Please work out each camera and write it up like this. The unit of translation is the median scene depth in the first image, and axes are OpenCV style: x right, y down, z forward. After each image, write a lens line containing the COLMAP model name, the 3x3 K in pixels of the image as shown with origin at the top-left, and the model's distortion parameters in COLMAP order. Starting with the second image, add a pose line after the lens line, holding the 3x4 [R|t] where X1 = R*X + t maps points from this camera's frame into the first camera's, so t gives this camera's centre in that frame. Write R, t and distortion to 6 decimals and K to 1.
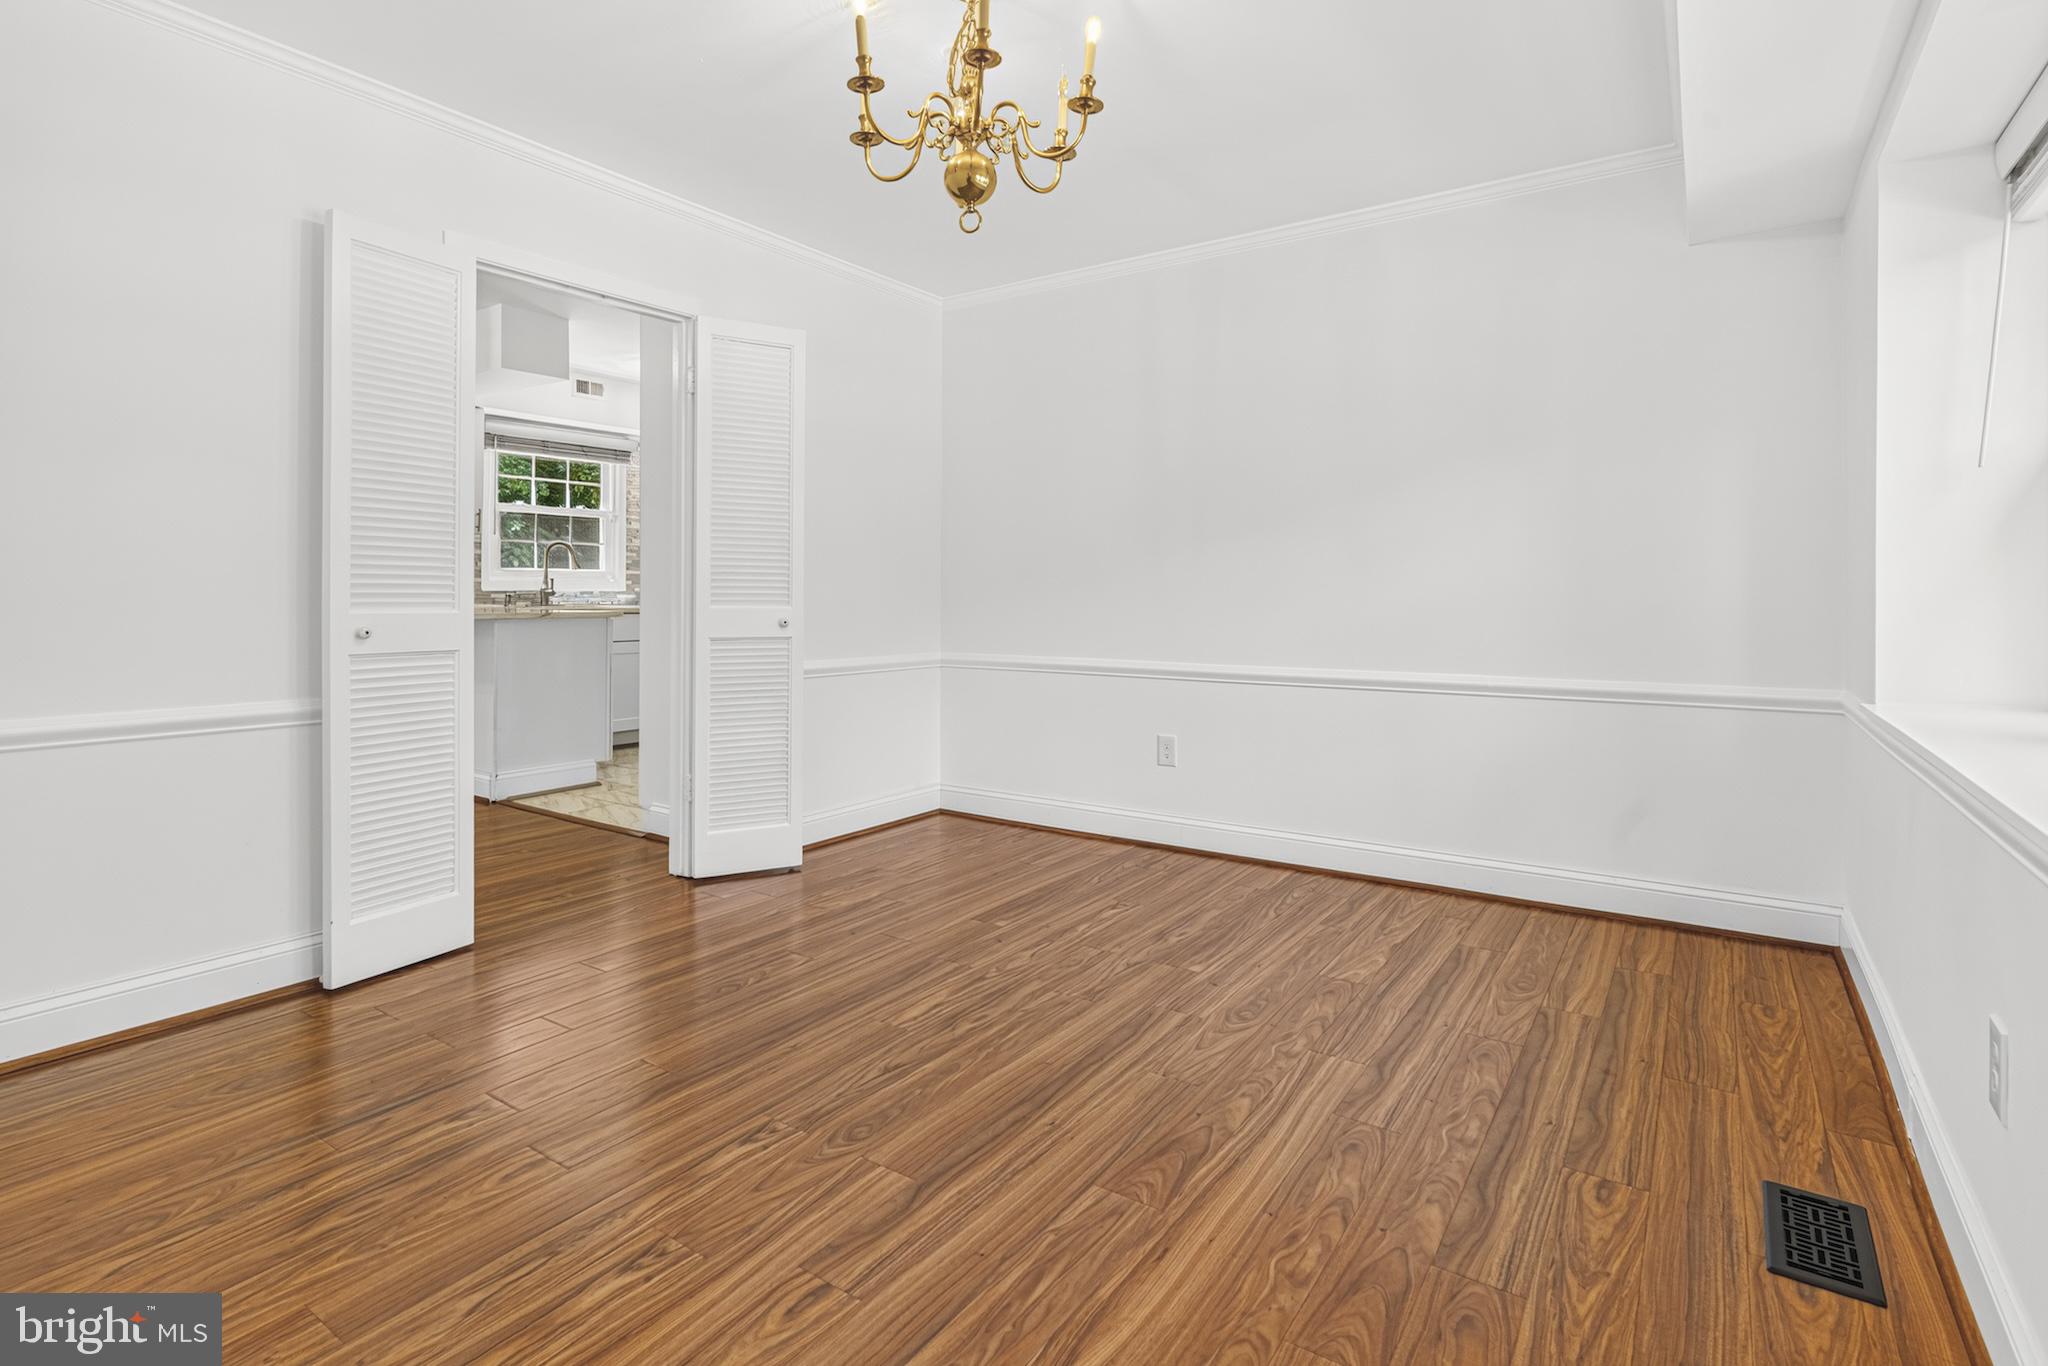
lens RADIAL K [[998.6, 0, 1010.8], [0, 998.6, 603.8], [0, 0, 1]] dist [-0.002931, -0.000846]
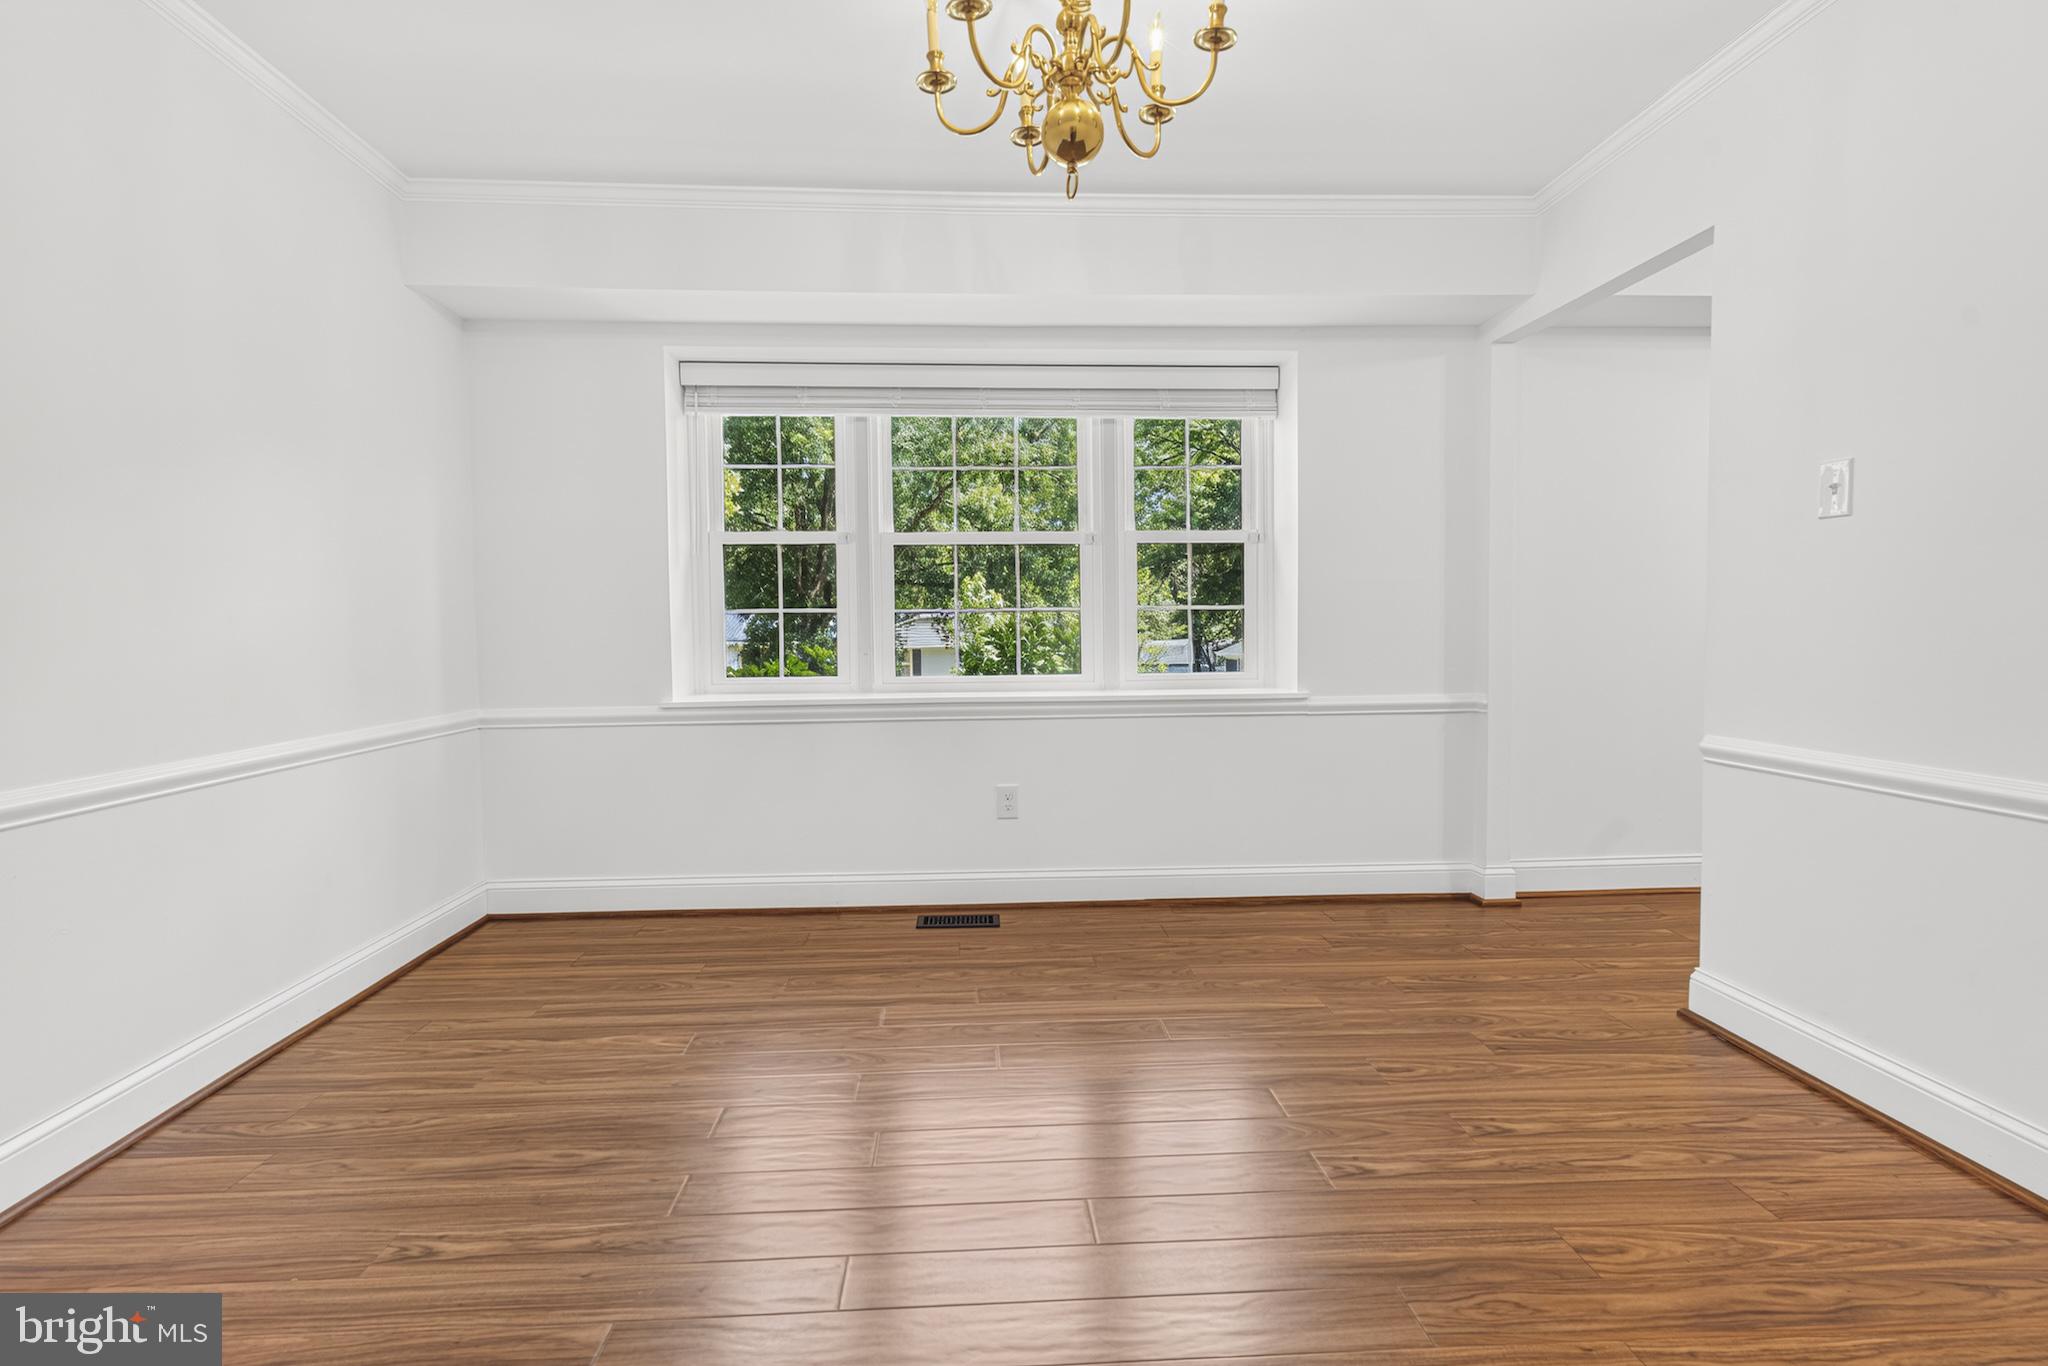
lens RADIAL K [[998.6, 0, 1010.8], [0, 998.6, 603.8], [0, 0, 1]] dist [-0.002931, -0.000846]
pose [[-0.613024, 0.019731, 0.789818, -0.809734], [0.011022, 0.999804, -0.016423, -0.019364], [-0.789987, -0.001362, -0.613122, 1.812941]]
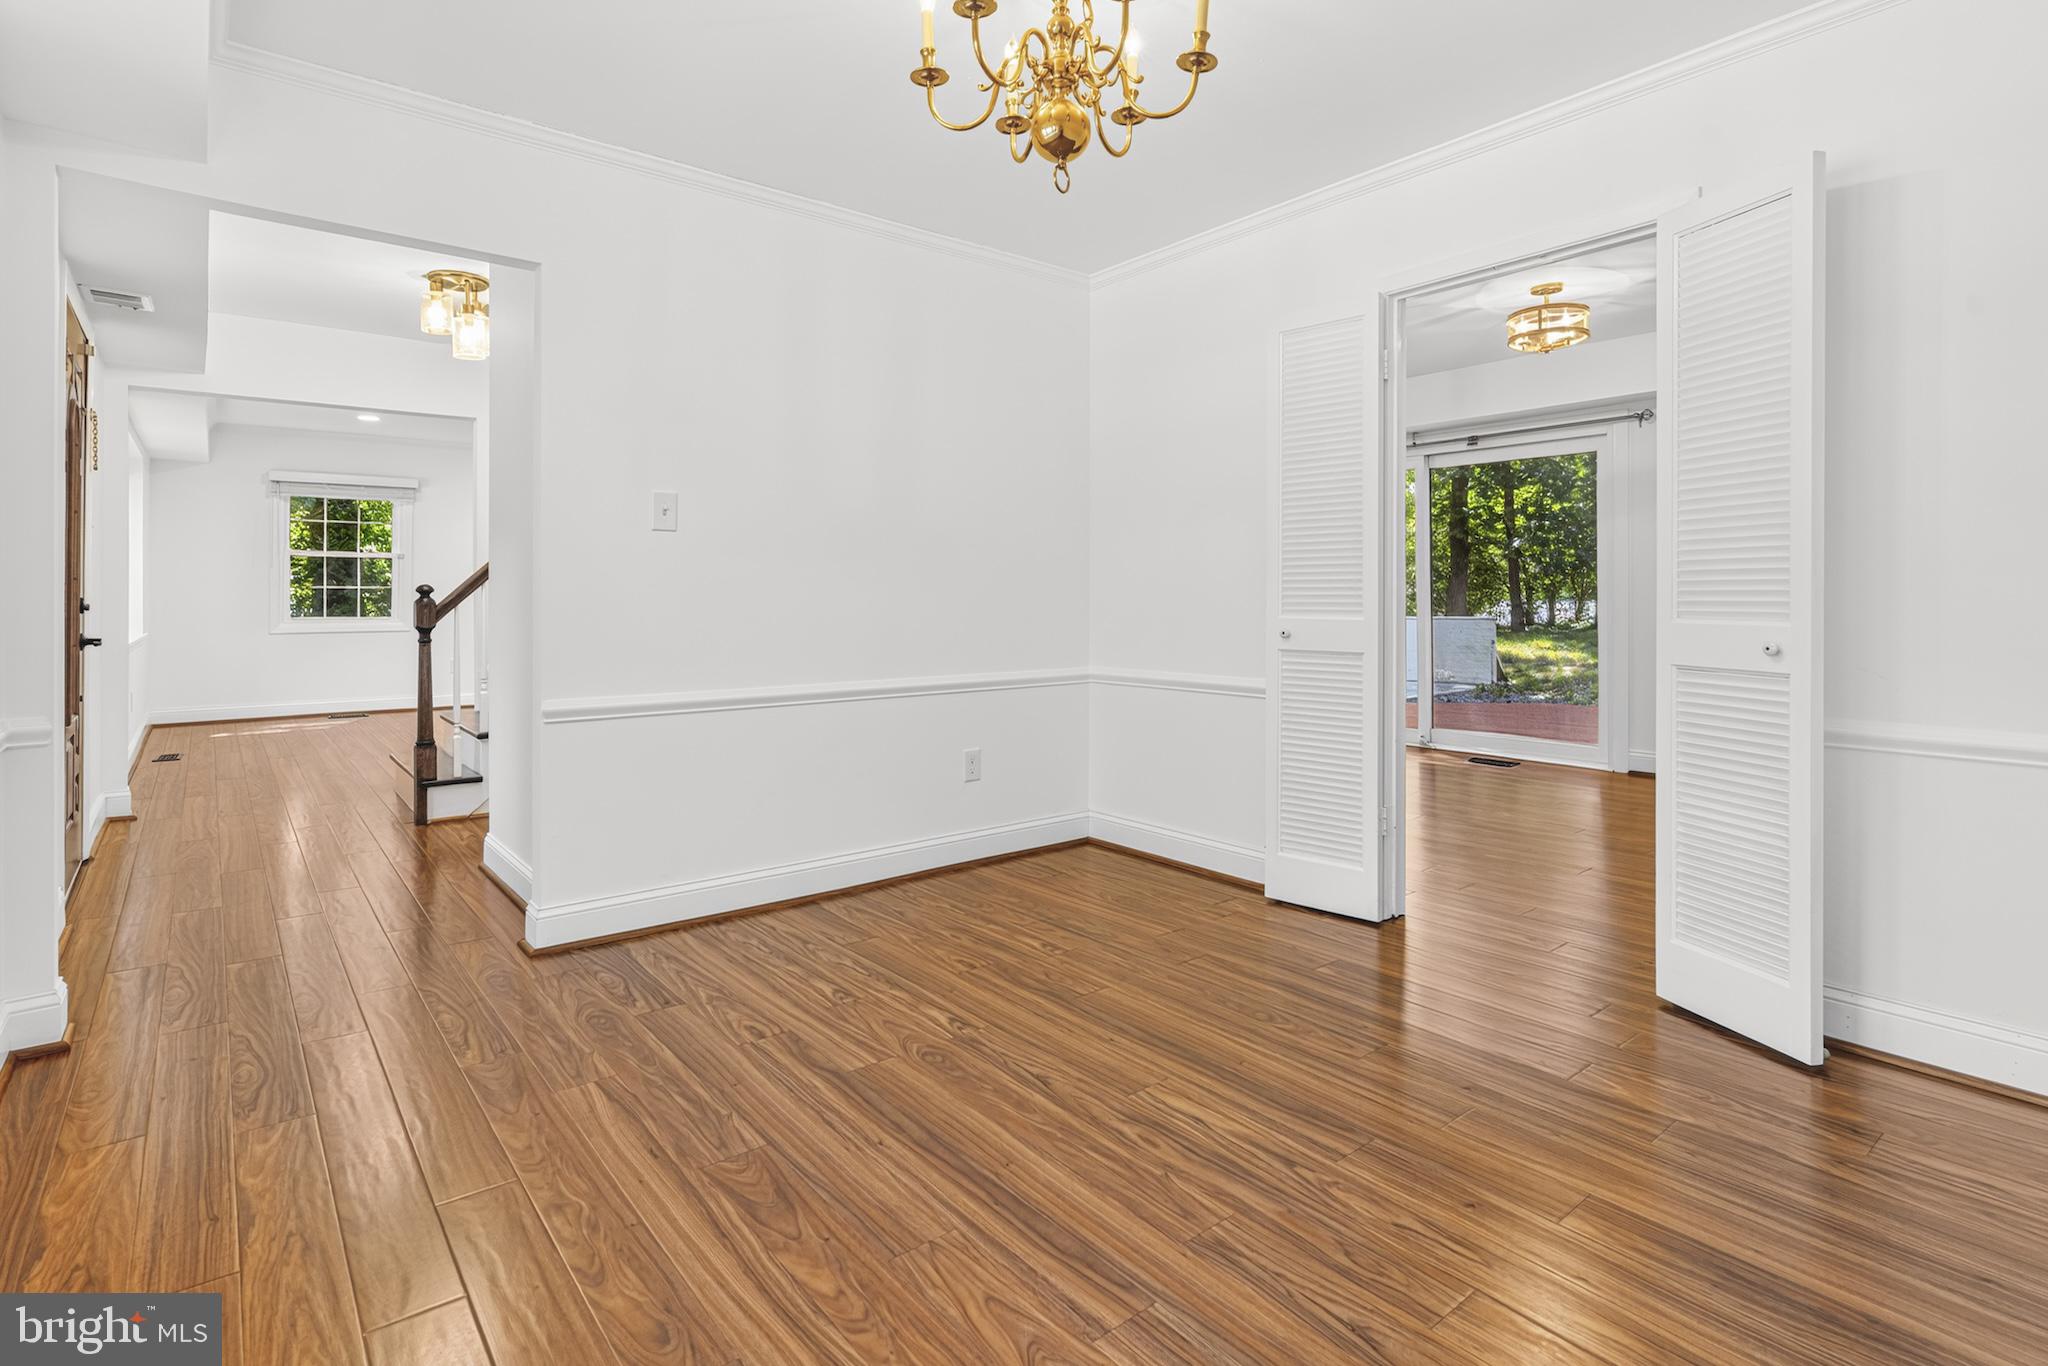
lens RADIAL K [[998.6, 0, 1010.8], [0, 998.6, 603.8], [0, 0, 1]] dist [-0.002931, -0.000846]
pose [[-0.278578, 0.000415, -0.960414, 0.931169], [-0.007572, 0.999968, 0.002629, -0.012819], [0.960384, 0.008005, -0.278566, 1.368735]]
